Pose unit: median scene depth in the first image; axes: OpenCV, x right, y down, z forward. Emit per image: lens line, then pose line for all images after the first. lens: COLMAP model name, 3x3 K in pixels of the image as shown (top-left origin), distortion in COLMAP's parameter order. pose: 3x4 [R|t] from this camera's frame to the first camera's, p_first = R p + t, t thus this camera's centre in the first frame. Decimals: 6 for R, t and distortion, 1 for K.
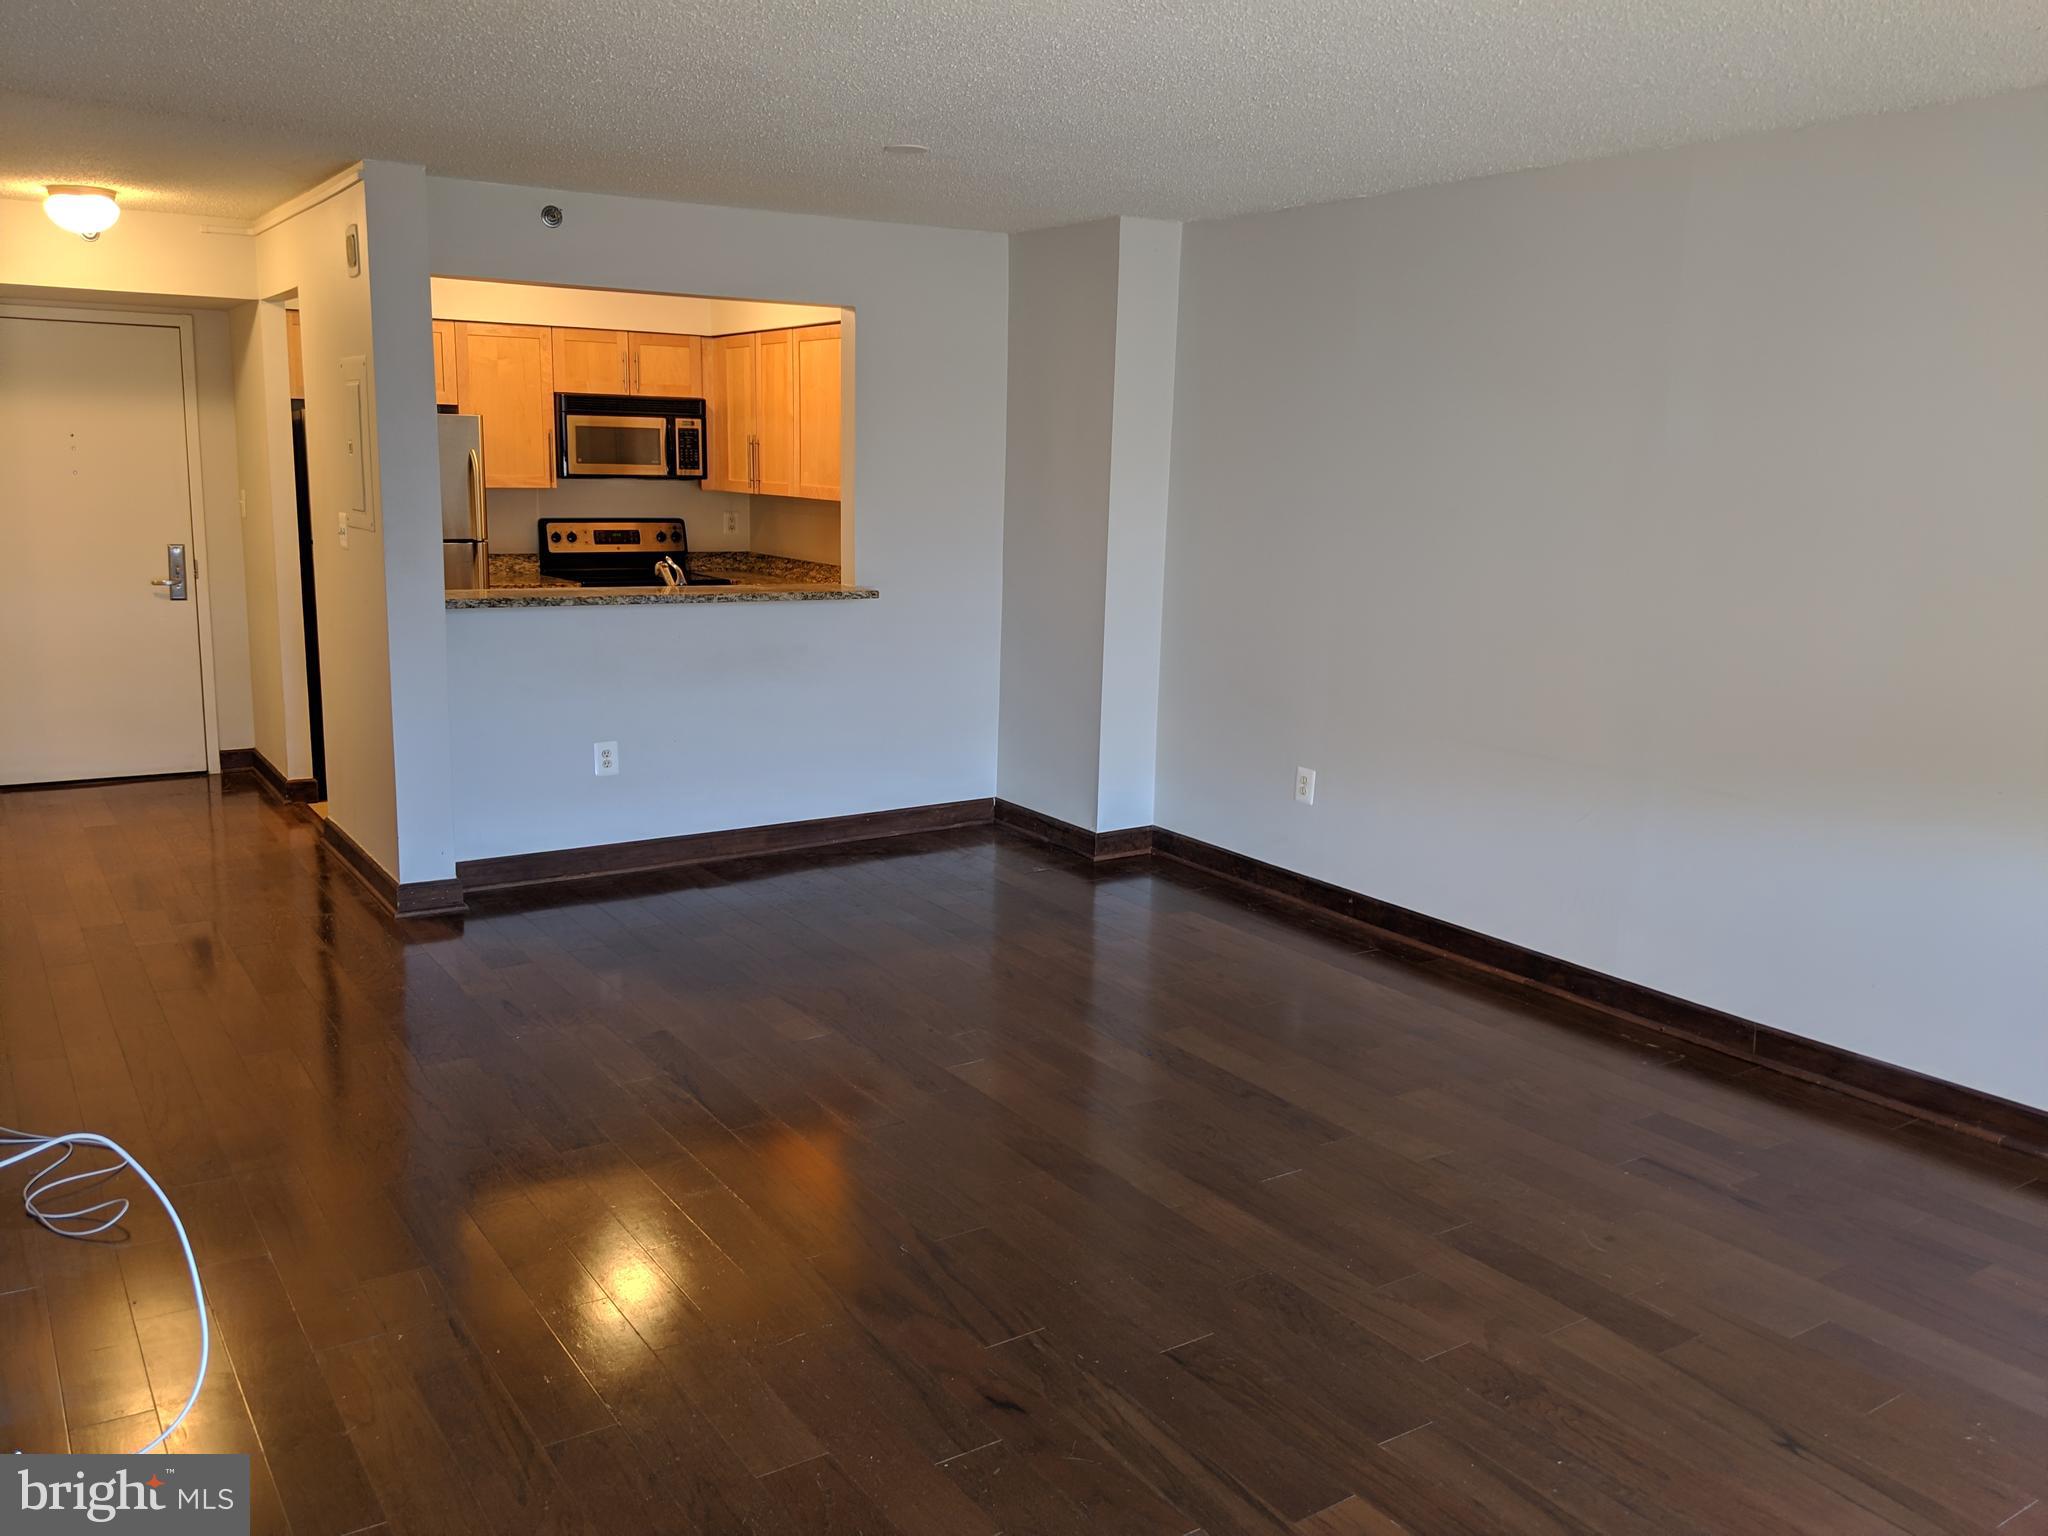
lens RADIAL K [[1639.3, 0, 1018.3], [0, 1639.3, 780.7], [0, 0, 1]] dist [0.047317, -0.084298]
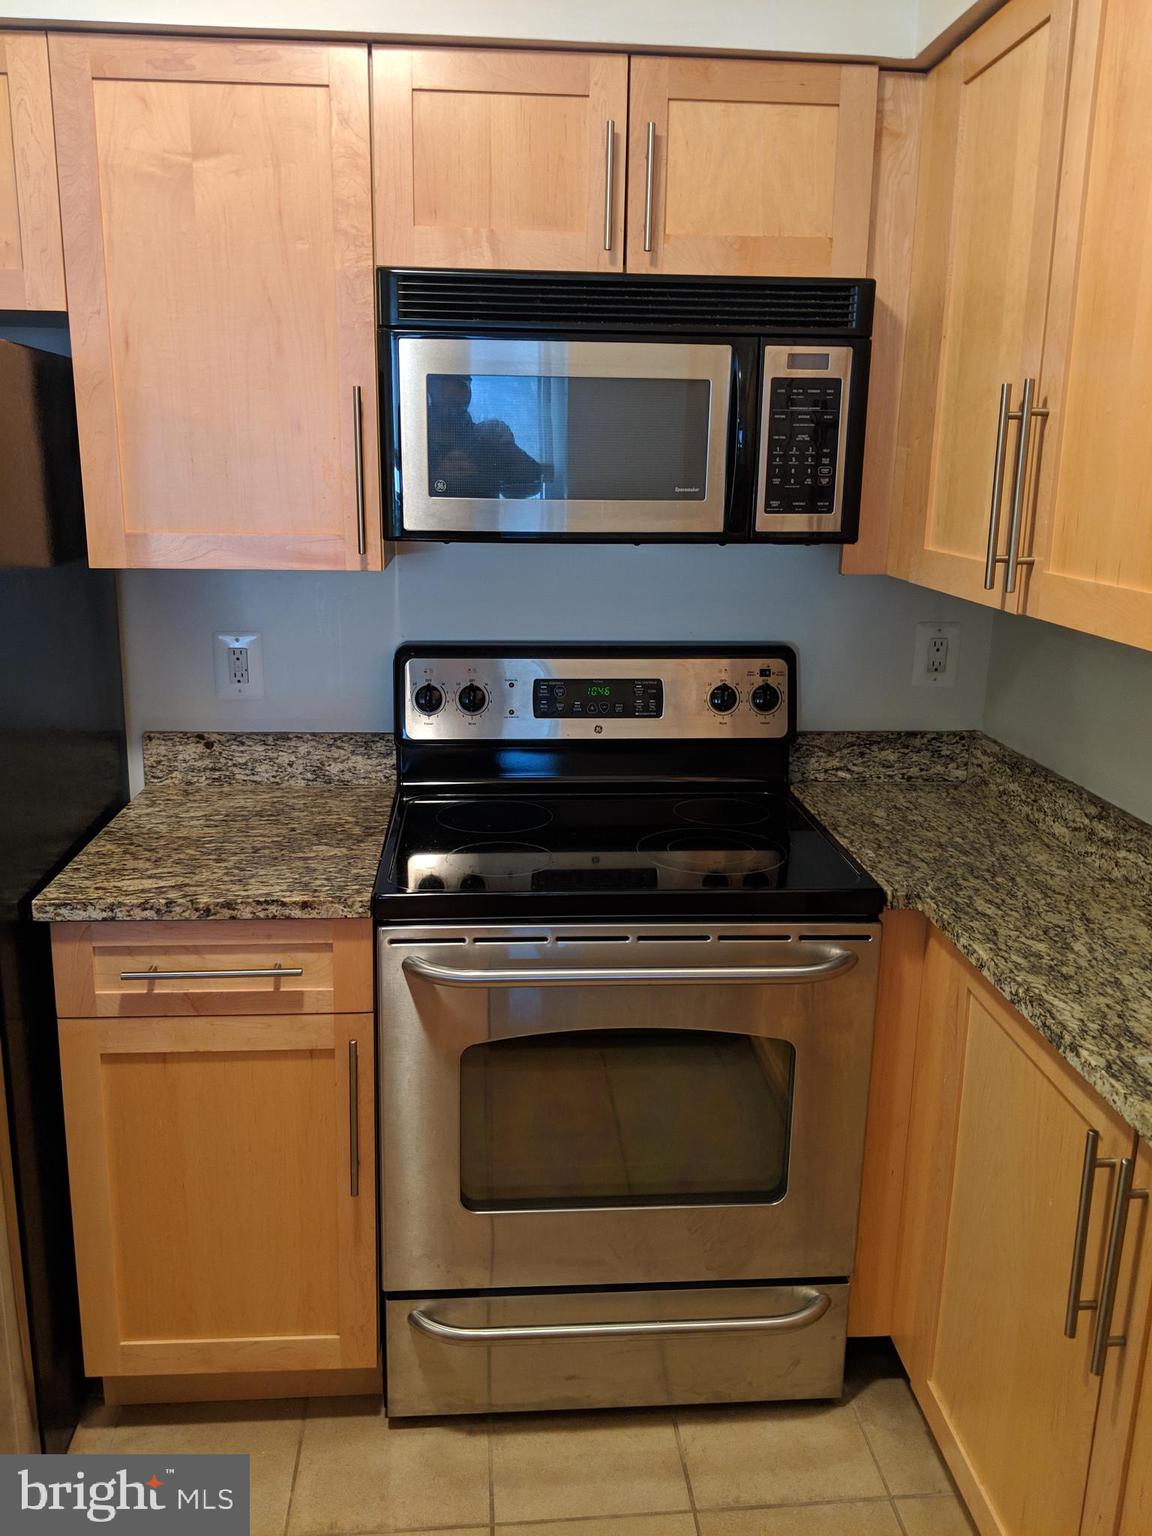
lens RADIAL K [[1229.5, 0, 570.9], [0, 1229.5, 766.7], [0, 0, 1]] dist [0.047317, -0.084298]
pose [[0.875435, 0.108694, -0.470956, -0.122728], [-0.090440, 0.994014, 0.061299, -0.152513], [0.474799, -0.011070, 0.880025, 0.775903]]
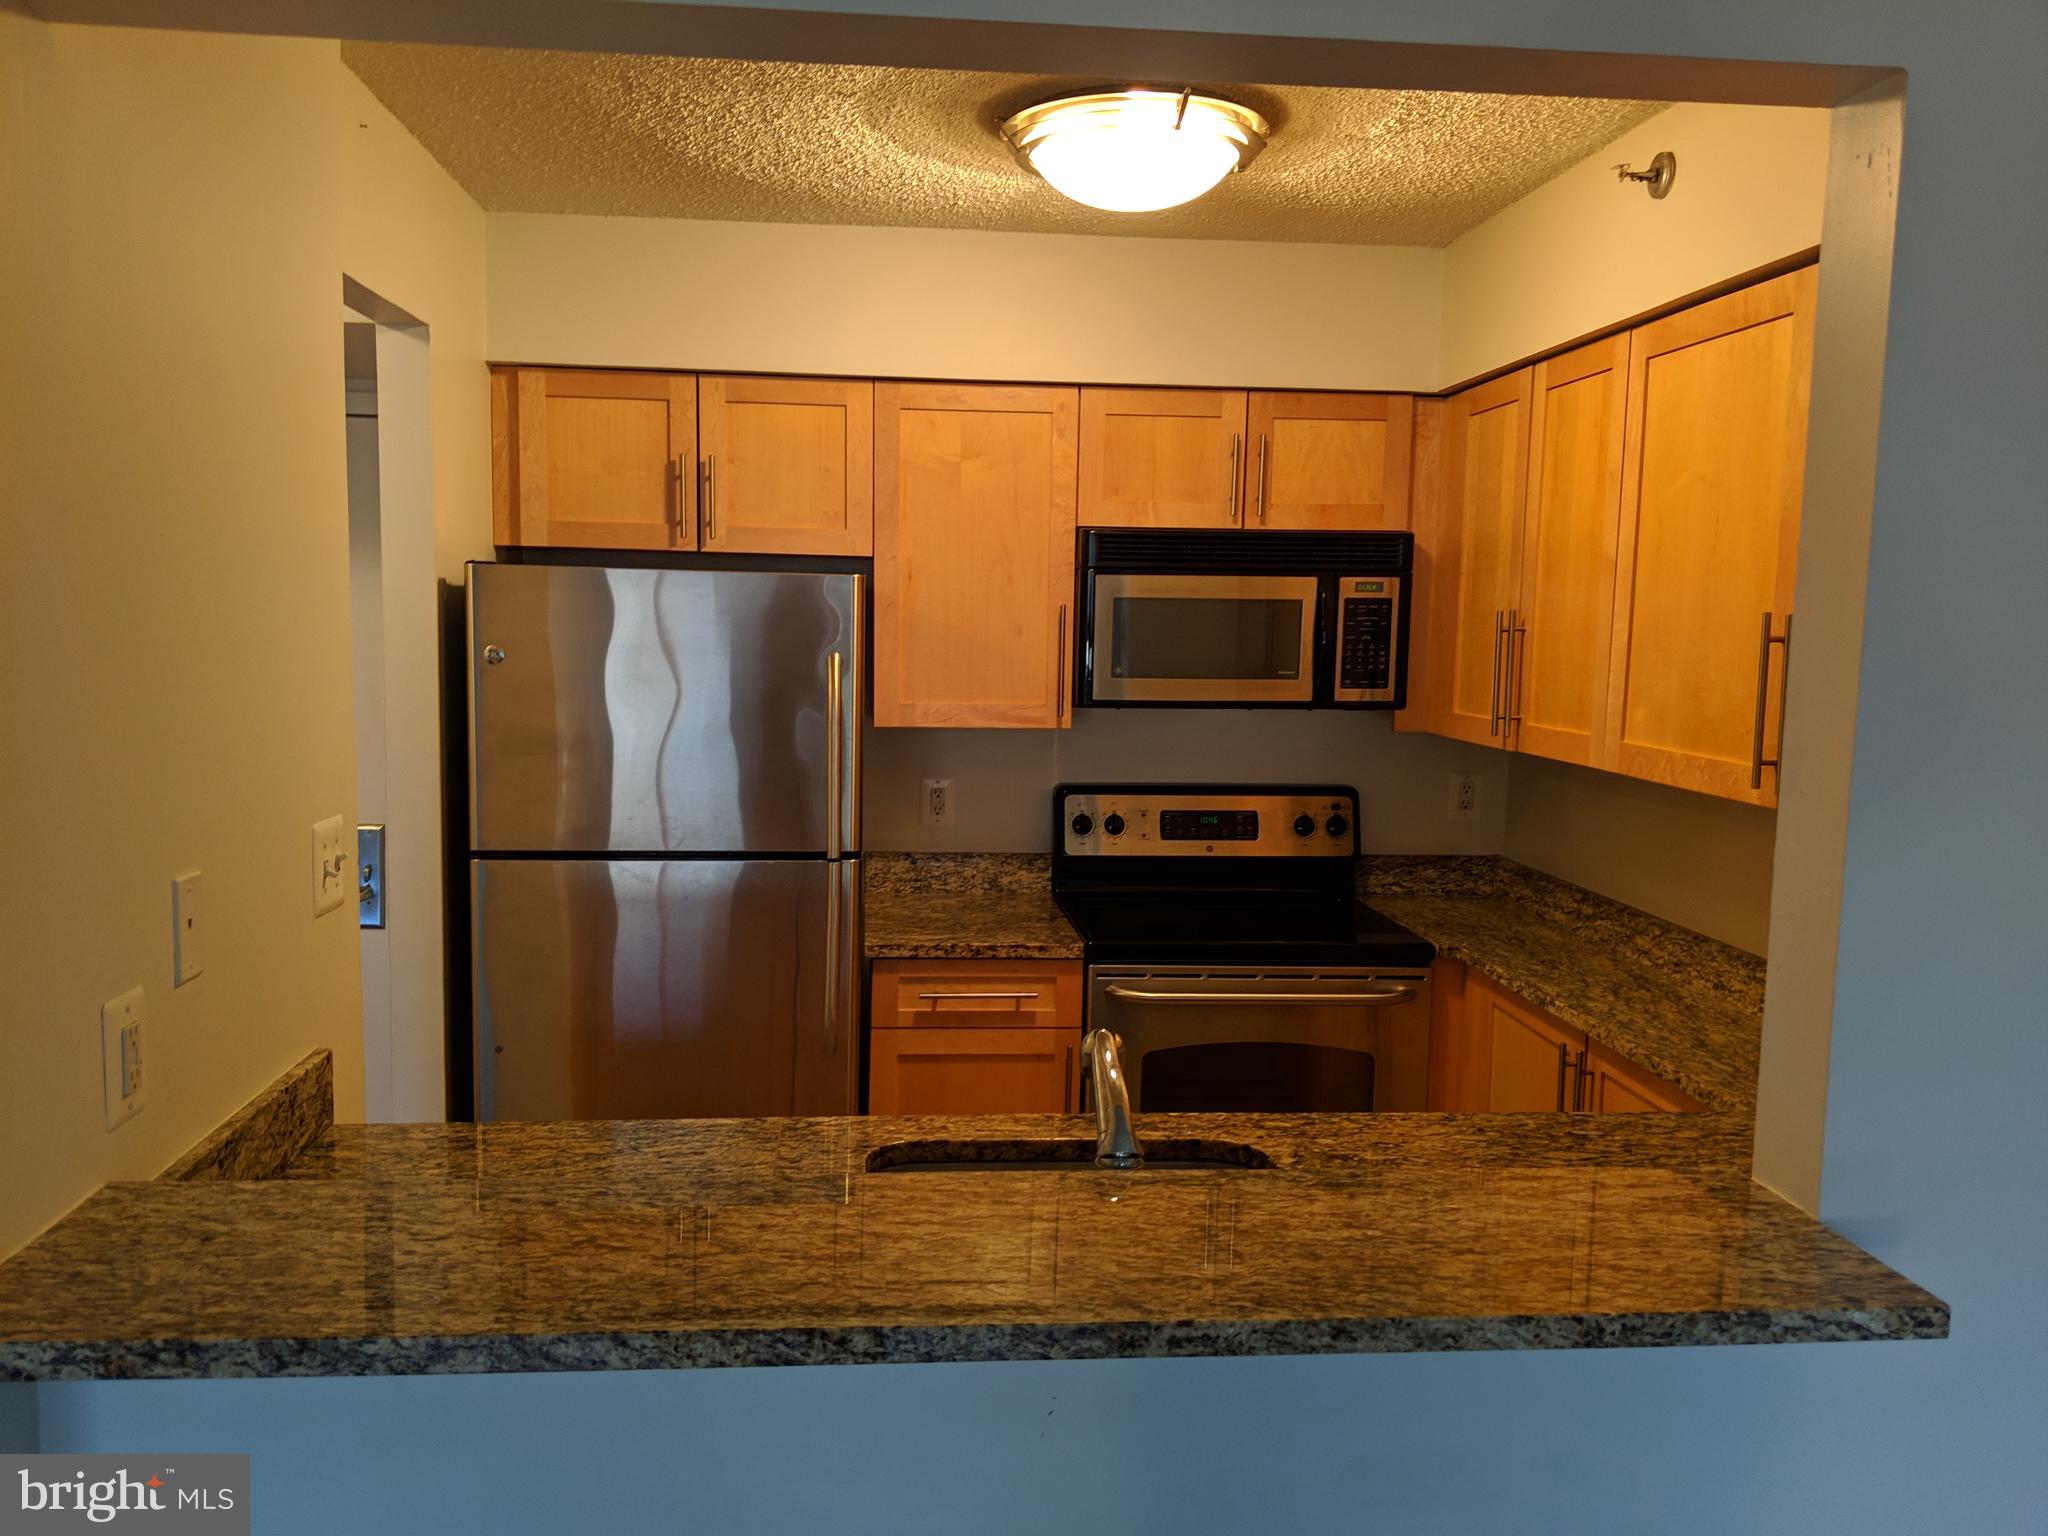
lens RADIAL K [[1639.3, 0, 987.0], [0, 1639.3, 829.0], [0, 0, 1]] dist [0.047317, -0.084298]
pose [[0.874782, 0.054178, -0.481478, -0.072365], [-0.090550, 0.994501, -0.052611, -0.118653], [0.475980, 0.089621, 0.874878, 0.564173]]
